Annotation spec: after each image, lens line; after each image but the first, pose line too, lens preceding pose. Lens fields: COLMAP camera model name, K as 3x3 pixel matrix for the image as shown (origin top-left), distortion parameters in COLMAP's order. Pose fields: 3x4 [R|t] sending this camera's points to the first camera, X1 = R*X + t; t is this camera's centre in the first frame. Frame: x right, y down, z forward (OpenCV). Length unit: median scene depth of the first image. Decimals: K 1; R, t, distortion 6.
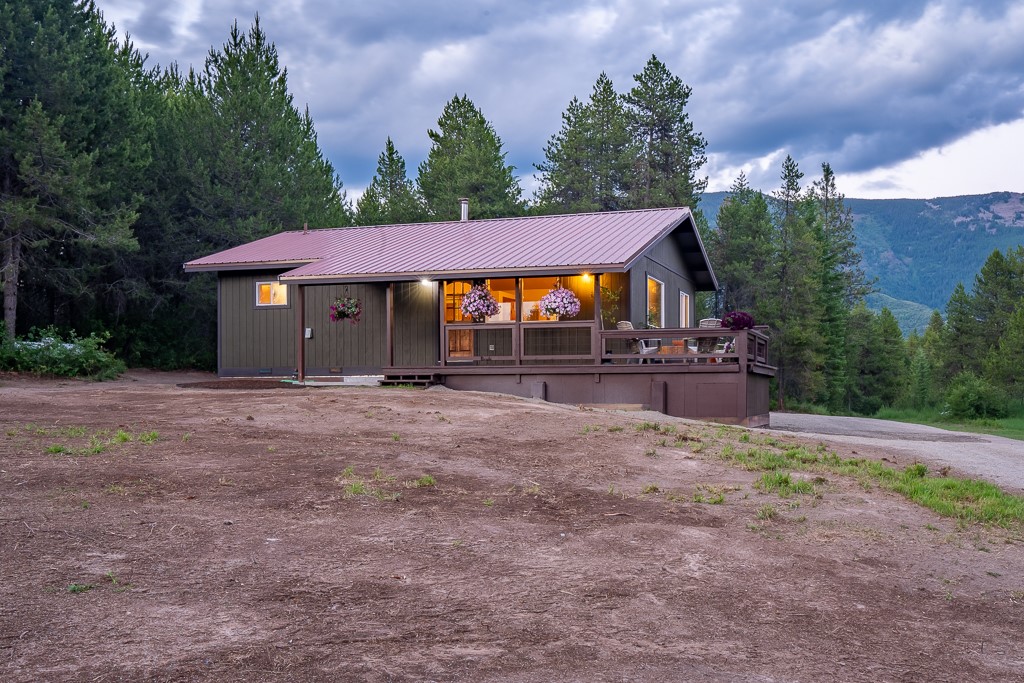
lens RADIAL K [[811.7, 0, 512.0], [0, 811.7, 341.5], [0, 0, 1]] dist [0.000362, 0.000410]
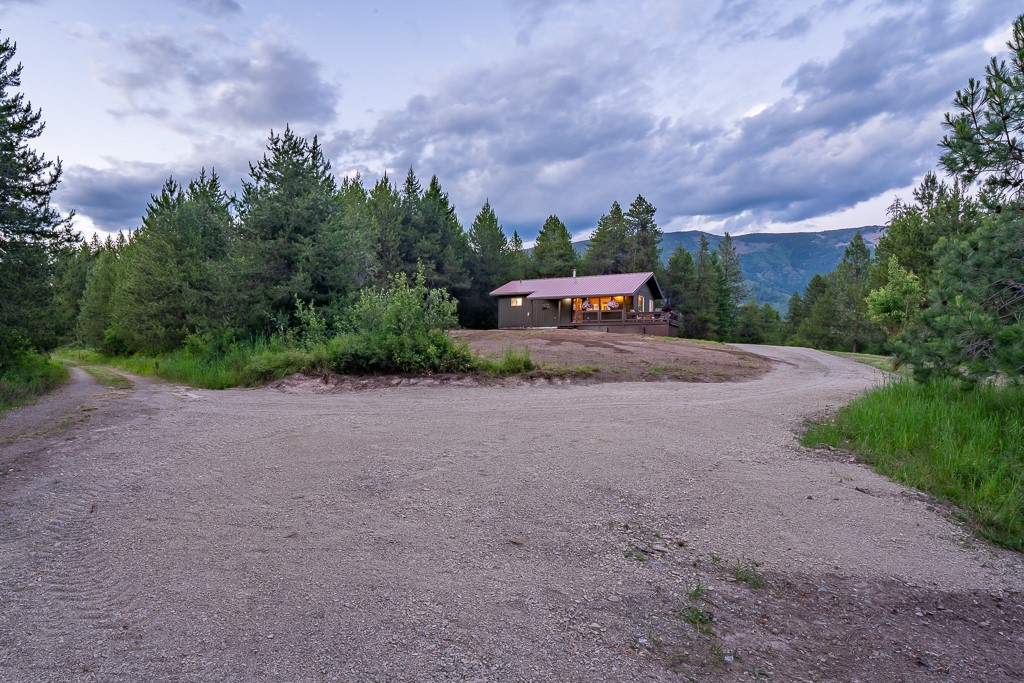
lens RADIAL K [[354.3, 0, 512.0], [0, 354.3, 341.5], [0, 0, 1]] dist [0.000235, -0.000003]
pose [[0.986518, 0.006472, -0.163522, -0.072634], [0.003242, 0.998248, 0.059072, 0.012286], [0.163618, -0.058805, 0.984770, -0.353419]]
